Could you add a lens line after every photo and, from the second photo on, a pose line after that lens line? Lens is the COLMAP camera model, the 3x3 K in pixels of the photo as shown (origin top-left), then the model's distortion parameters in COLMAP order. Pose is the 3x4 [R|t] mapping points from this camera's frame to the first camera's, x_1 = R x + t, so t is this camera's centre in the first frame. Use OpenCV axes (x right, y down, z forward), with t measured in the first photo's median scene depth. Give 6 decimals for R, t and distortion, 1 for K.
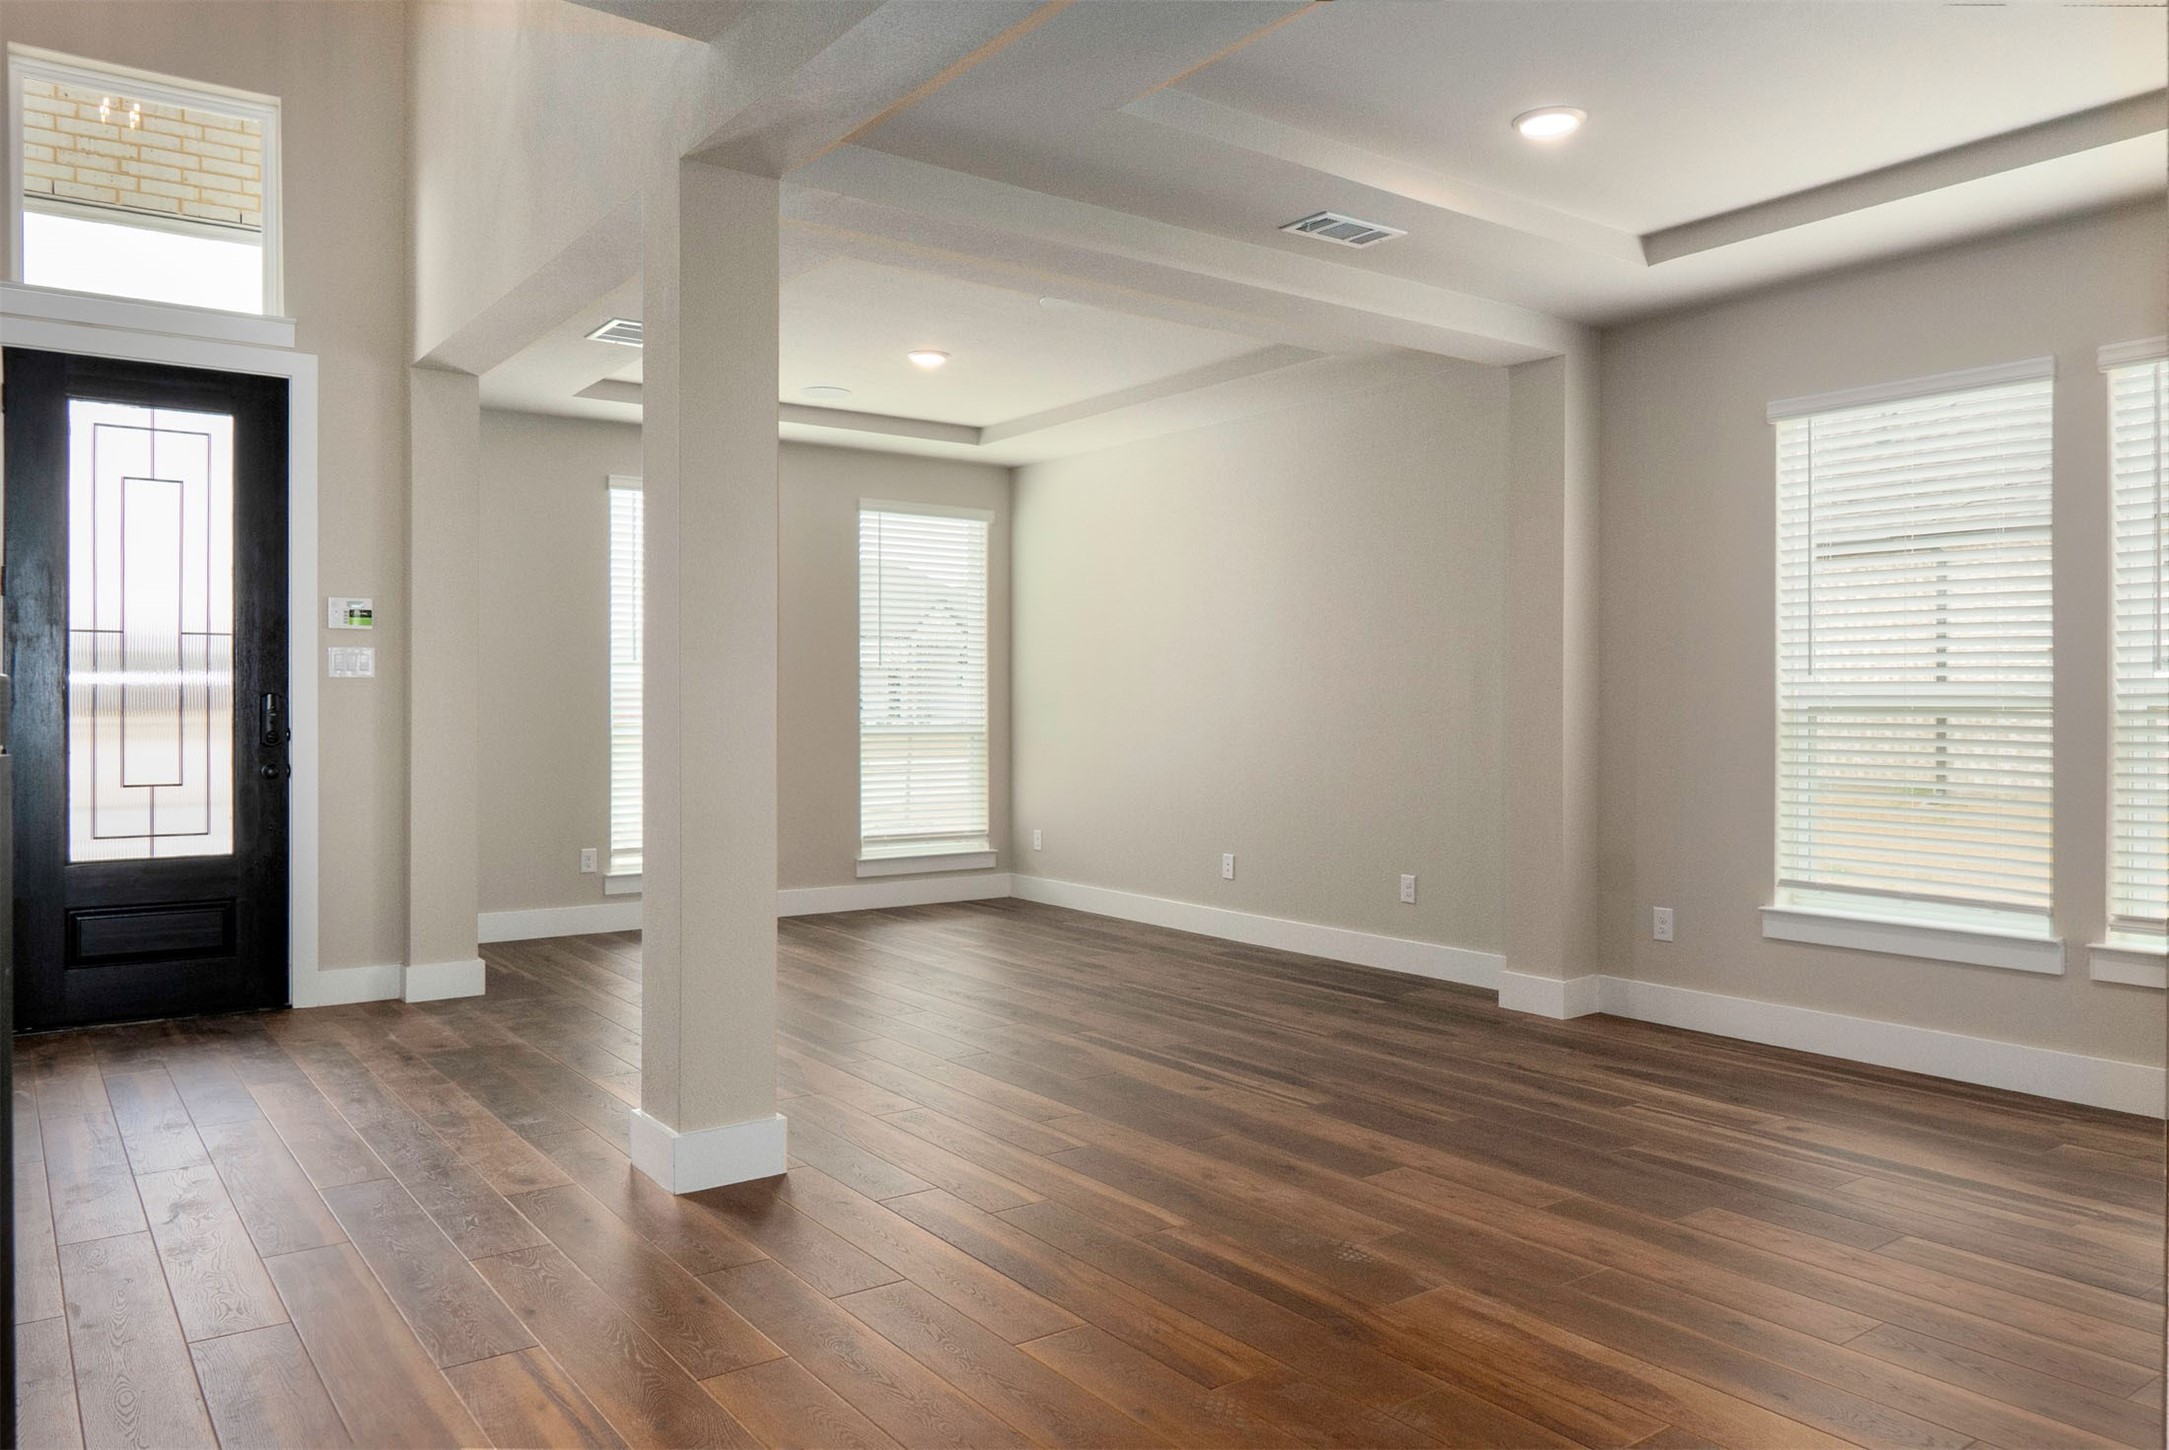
lens RADIAL K [[1495.3, 0, 1077.1], [0, 1495.3, 722.6], [0, 0, 1]] dist [0.000793, 0.002449]
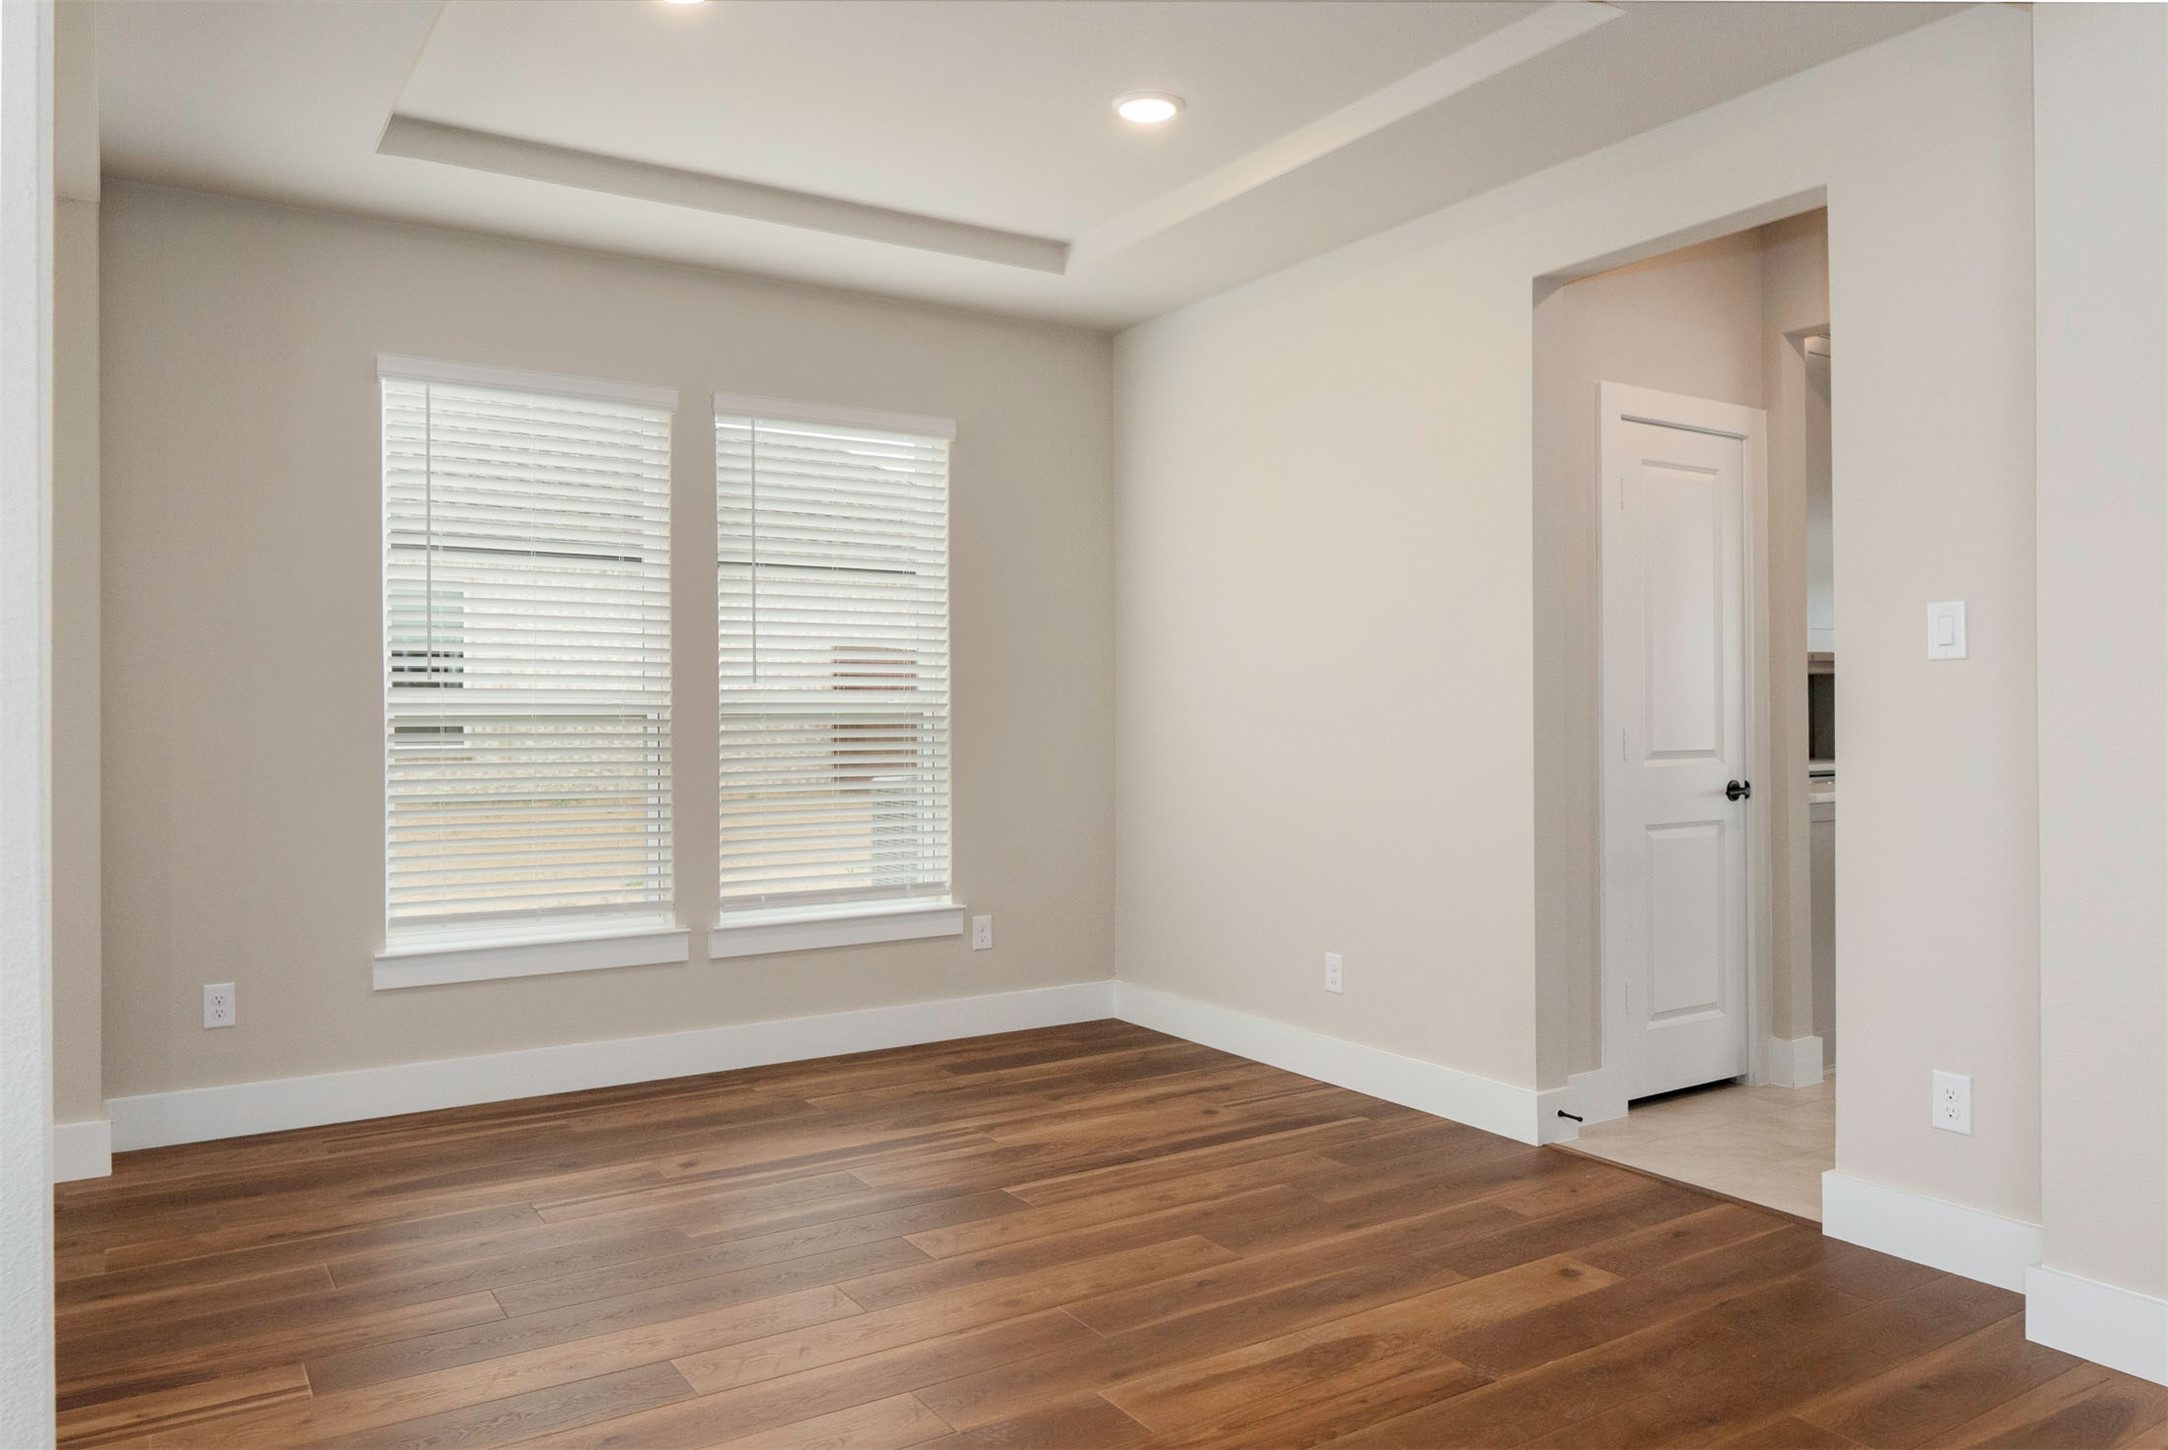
lens RADIAL K [[1494.6, 0, 1075.0], [0, 1494.6, 715.4], [0, 0, 1]] dist [0.000793, 0.002449]
pose [[0.063799, -0.003506, 0.997957, -0.703372], [0.013982, 0.999899, 0.002619, -0.015118], [-0.997865, 0.013786, 0.063842, 1.109262]]
